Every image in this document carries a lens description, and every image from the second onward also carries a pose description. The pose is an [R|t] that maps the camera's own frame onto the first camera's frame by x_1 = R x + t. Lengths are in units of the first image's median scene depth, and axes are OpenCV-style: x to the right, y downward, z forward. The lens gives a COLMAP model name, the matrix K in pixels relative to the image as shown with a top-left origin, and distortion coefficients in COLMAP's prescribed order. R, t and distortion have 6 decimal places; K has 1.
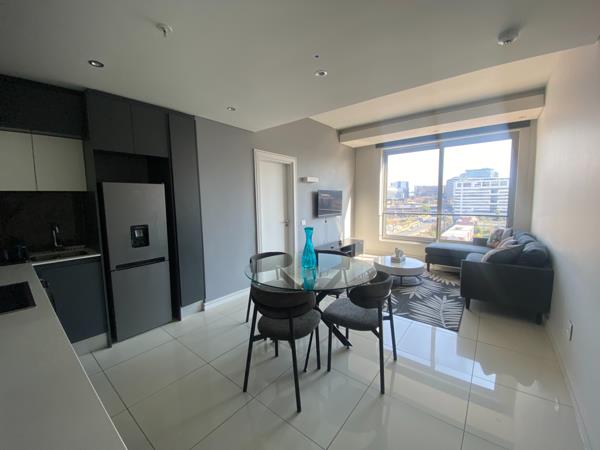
lens RADIAL K [[243.5, 0, 300.0], [0, 243.5, 225.0], [0, 0, 1]] dist [0.009808, -0.012205]
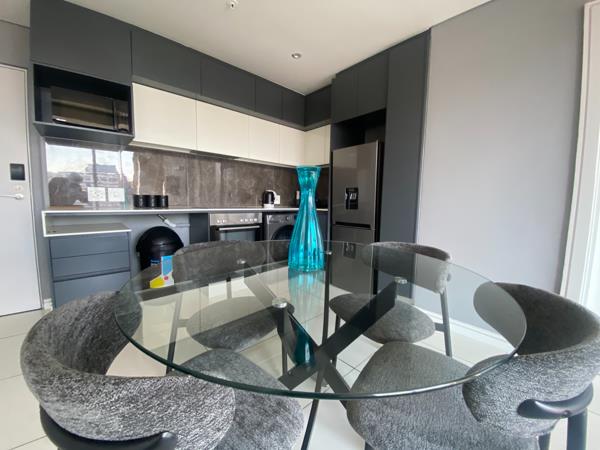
lens RADIAL K [[243.5, 0, 300.0], [0, 243.5, 225.0], [0, 0, 1]] dist [0.009808, -0.012205]
pose [[-0.169764, 0.106300, -0.979735, 0.314607], [-0.119975, 0.984541, 0.127610, 0.039420], [0.978155, 0.139207, -0.154386, 0.748492]]
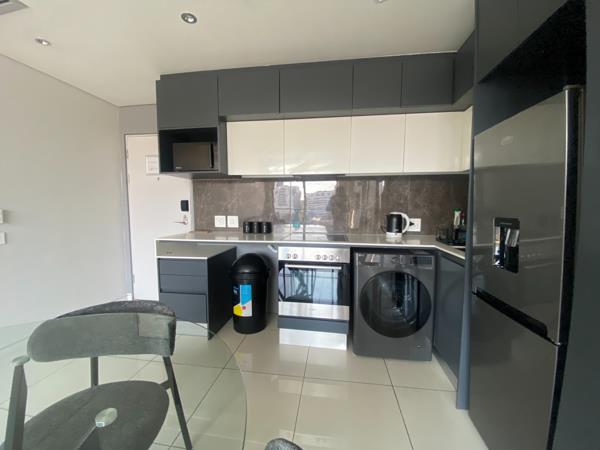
lens RADIAL K [[243.5, 0, 300.0], [0, 243.5, 225.0], [0, 0, 1]] dist [0.009808, -0.012205]
pose [[-0.860678, 0.051713, -0.506517, -0.100189], [-0.042960, 0.983906, 0.173449, -0.036072], [0.507334, 0.171043, -0.844604, 0.916563]]
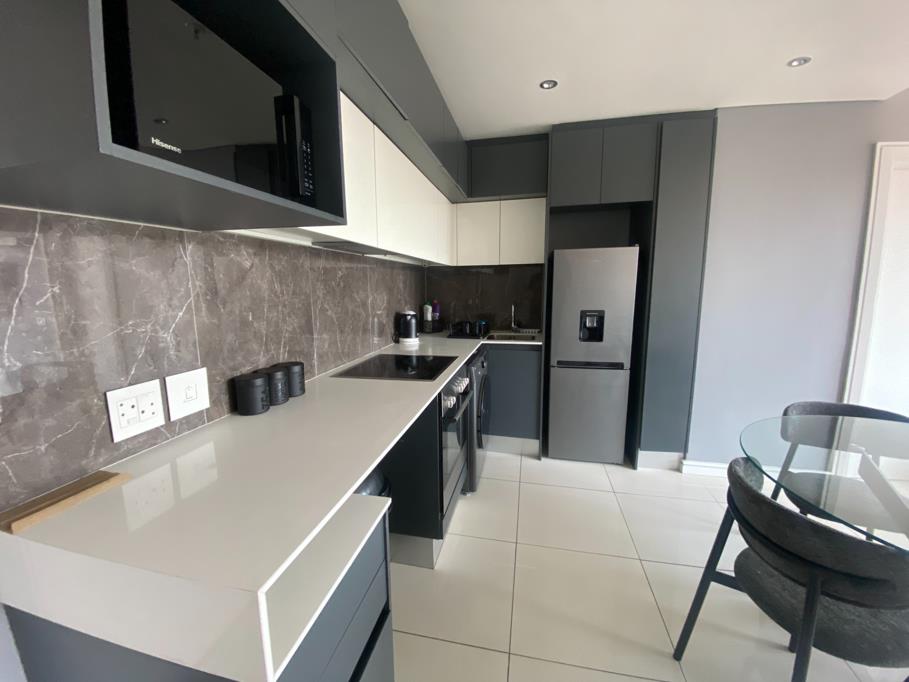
lens RADIAL K [[364.8, 0, 444.7], [0, 364.8, 343.5], [0, 0, 1]] dist [0.002664, -0.011256]
pose [[0.434992, 0.153553, -0.887245, 0.068424], [-0.089879, 0.987835, 0.126897, 0.000571], [0.895937, 0.024545, 0.443502, 0.133000]]
